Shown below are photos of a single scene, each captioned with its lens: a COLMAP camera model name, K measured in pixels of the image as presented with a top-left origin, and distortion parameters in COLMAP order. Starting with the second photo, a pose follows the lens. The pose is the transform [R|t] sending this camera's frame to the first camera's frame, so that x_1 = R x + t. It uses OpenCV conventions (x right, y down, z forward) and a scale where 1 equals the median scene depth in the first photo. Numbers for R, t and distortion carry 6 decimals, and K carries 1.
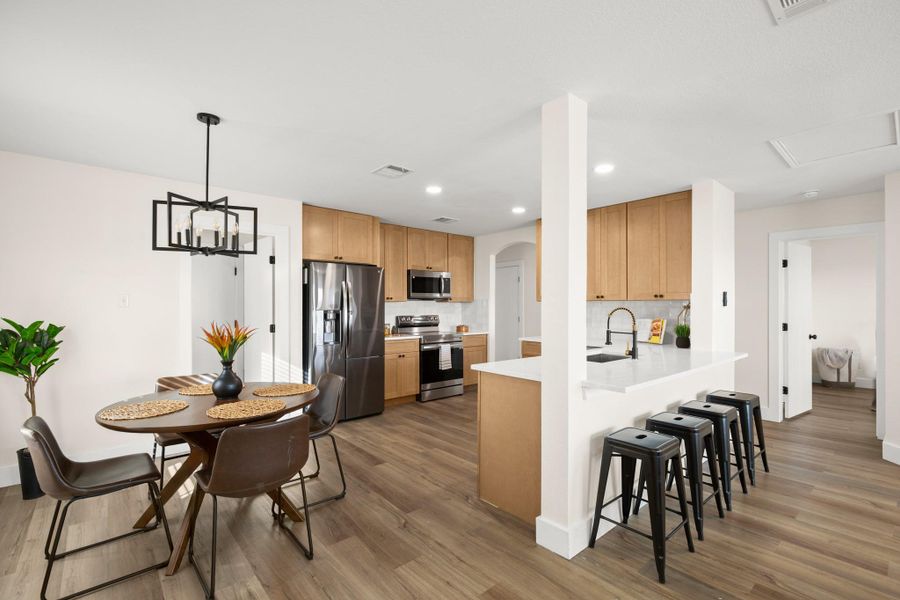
lens RADIAL K [[409.4, 0, 459.2], [0, 409.4, 301.0], [0, 0, 1]] dist [-0.012148, 0.002907]
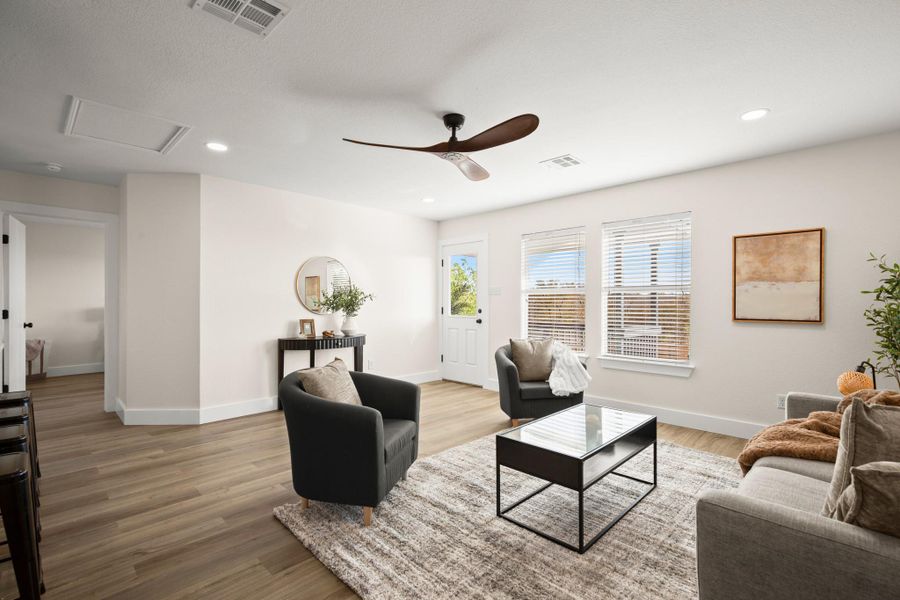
lens RADIAL K [[409.4, 0, 455.4], [0, 409.4, 305.4], [0, 0, 1]] dist [-0.012148, 0.002907]
pose [[-0.082991, -0.011217, 0.996487, -0.192582], [-0.008973, 0.999905, 0.010508, 0.045599], [-0.996510, -0.008070, -0.083084, 0.226337]]
